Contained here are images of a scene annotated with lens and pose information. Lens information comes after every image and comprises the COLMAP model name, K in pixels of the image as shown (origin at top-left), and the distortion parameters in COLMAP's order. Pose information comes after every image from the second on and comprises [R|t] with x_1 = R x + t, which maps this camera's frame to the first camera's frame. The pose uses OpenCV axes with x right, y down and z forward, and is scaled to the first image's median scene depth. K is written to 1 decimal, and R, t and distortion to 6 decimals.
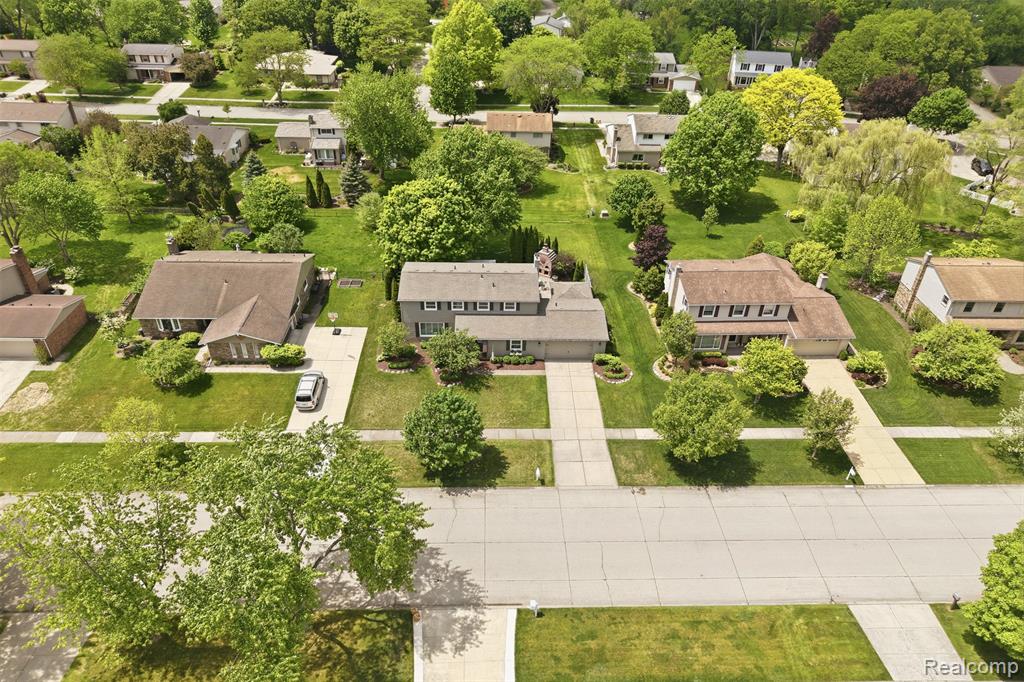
lens RADIAL K [[697.0, 0, 510.6], [0, 697.0, 340.2], [0, 0, 1]] dist [-0.004678, 0.002153]
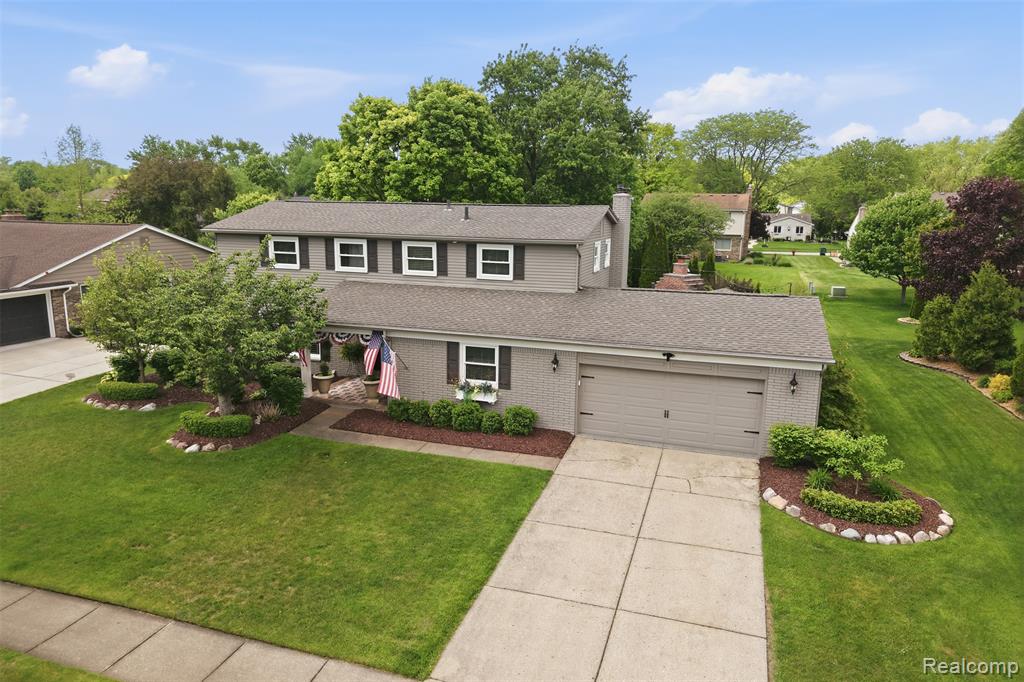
lens RADIAL K [[697.0, 0, 508.5], [0, 697.0, 339.6], [0, 0, 1]] dist [-0.004678, 0.002153]
pose [[0.943575, 0.058969, -0.325867, 0.116409], [-0.180127, 0.917112, -0.355611, 0.100299], [0.277886, 0.394243, 0.875986, 0.774641]]
